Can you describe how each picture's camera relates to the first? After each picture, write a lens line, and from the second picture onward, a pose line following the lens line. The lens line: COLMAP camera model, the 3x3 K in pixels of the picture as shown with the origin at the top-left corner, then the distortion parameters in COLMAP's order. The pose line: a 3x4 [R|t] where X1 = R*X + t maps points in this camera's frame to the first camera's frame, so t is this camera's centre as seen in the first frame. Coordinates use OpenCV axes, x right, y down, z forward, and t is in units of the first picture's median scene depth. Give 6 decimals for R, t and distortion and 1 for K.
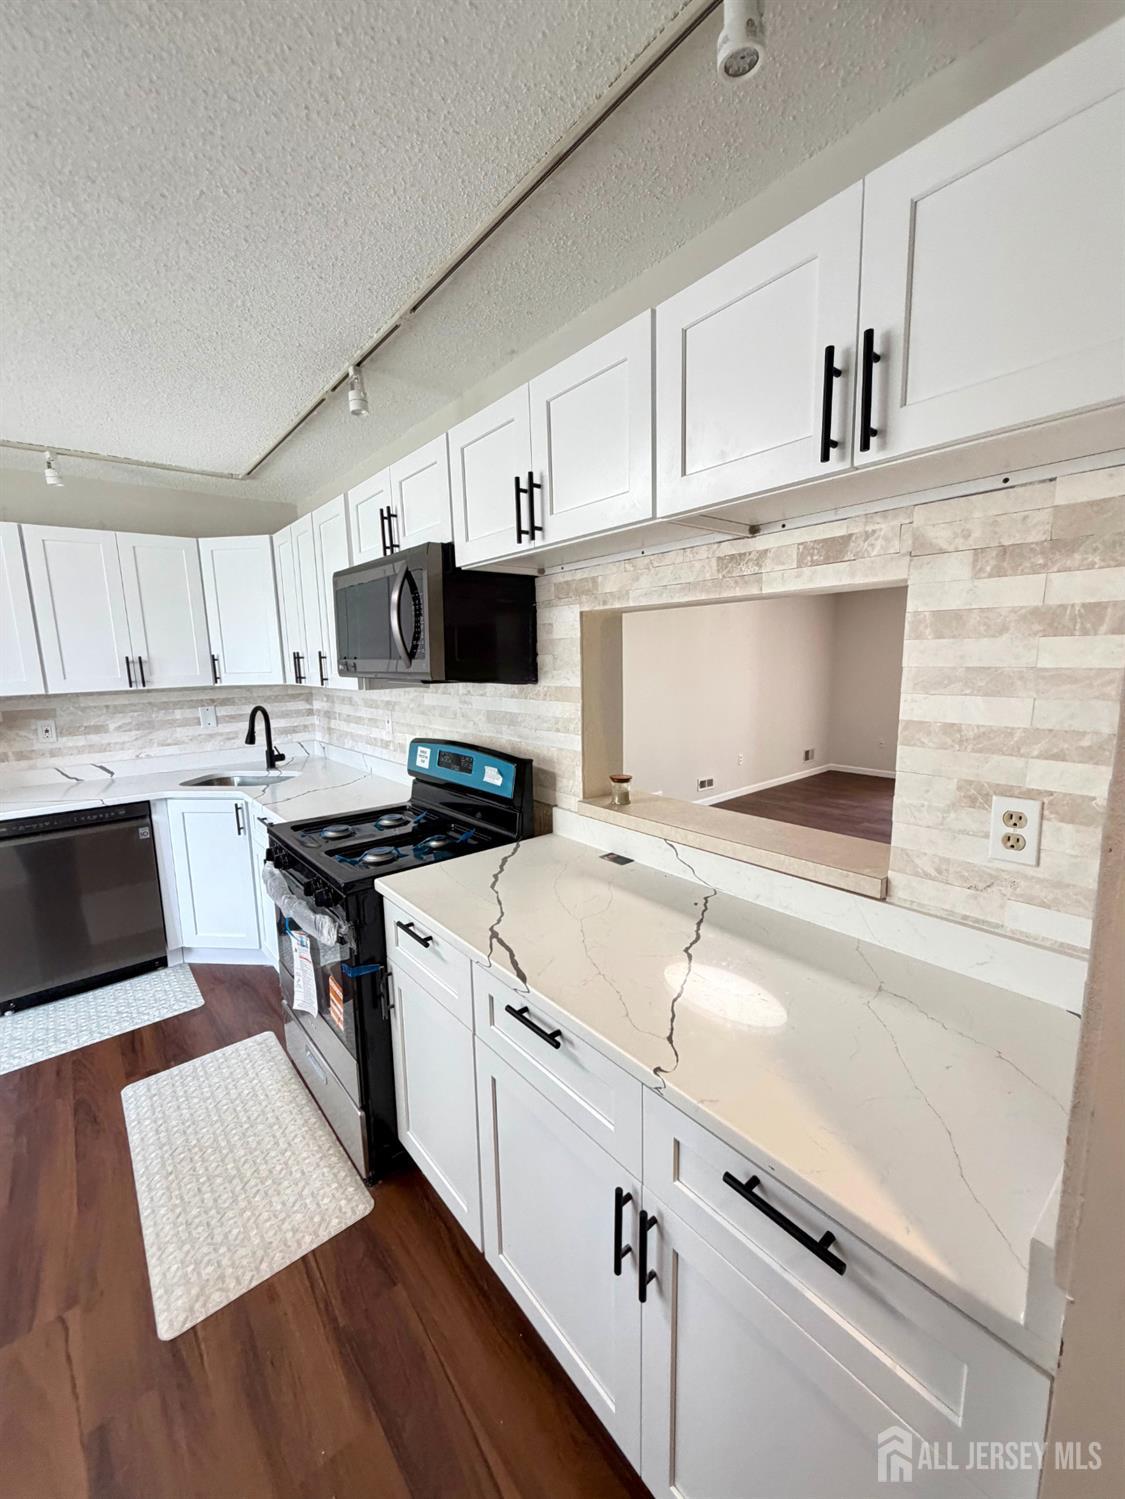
lens RADIAL K [[604.0, 0, 562.5], [0, 604.0, 749.5], [0, 0, 1]] dist [0.000211, -0.000081]
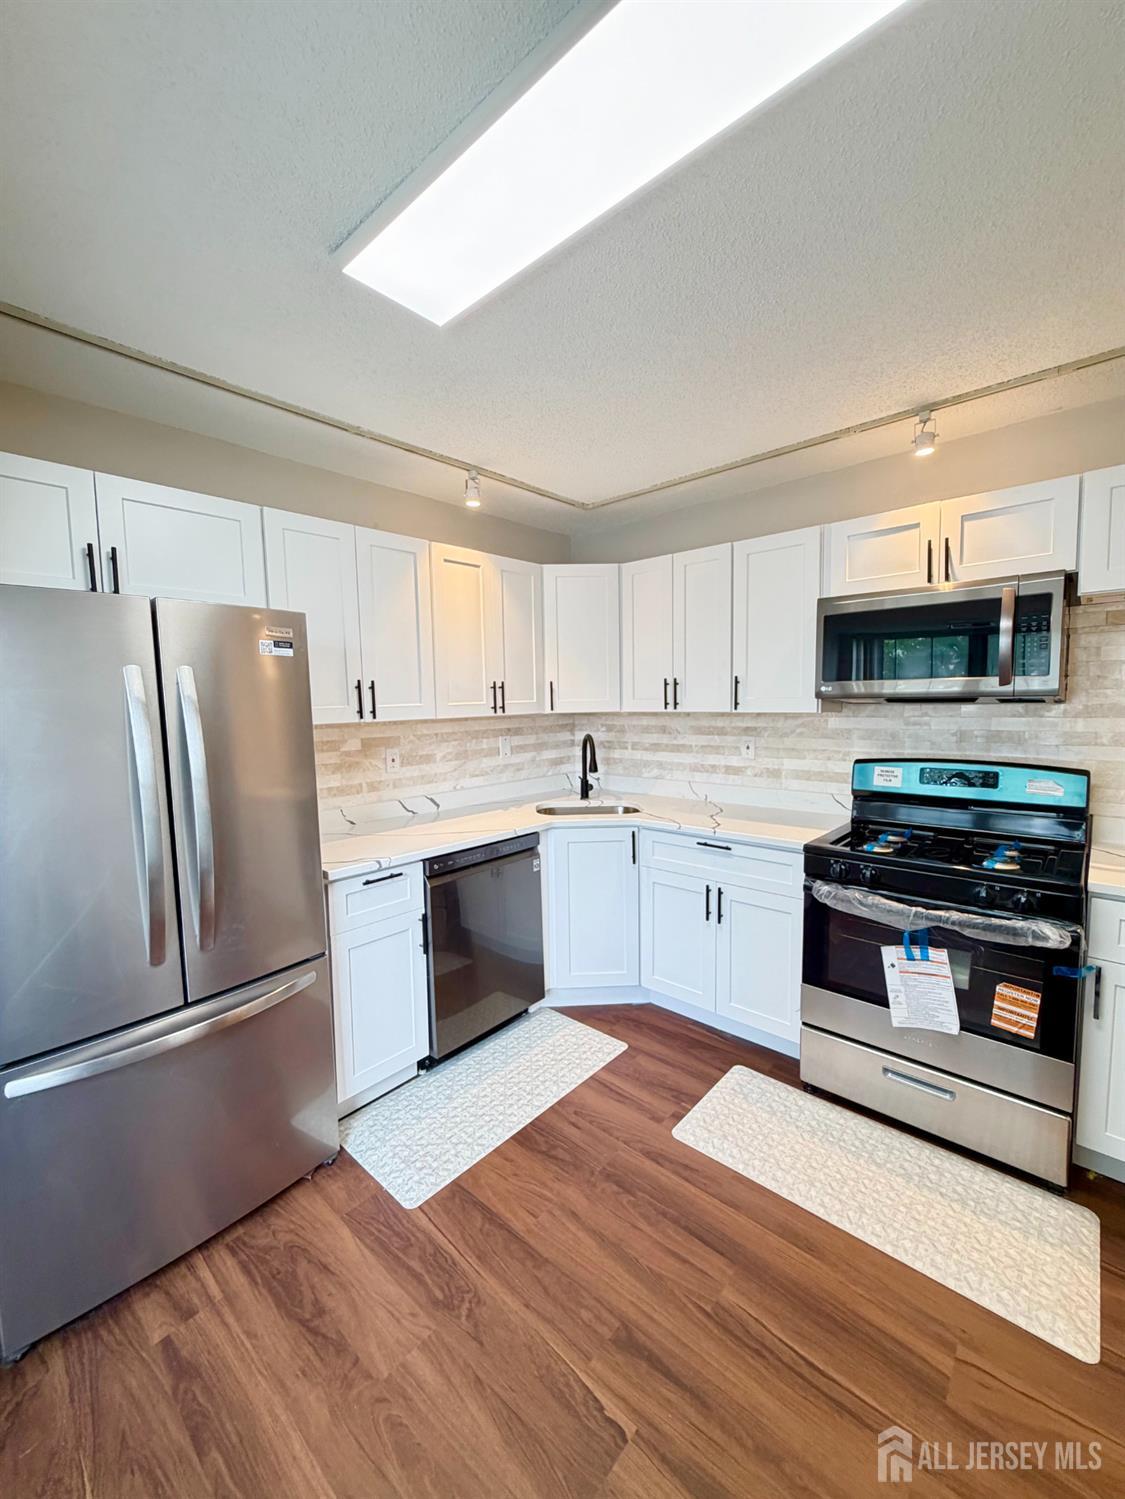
lens RADIAL K [[599.3, 0, 562.5], [0, 599.3, 749.5], [0, 0, 1]] dist [0.000806, 0.000076]
pose [[0.989804, -0.007204, 0.142251, -0.712346], [0.017869, 0.997110, -0.073838, 0.025386], [-0.141308, 0.075627, 0.987073, 0.048272]]
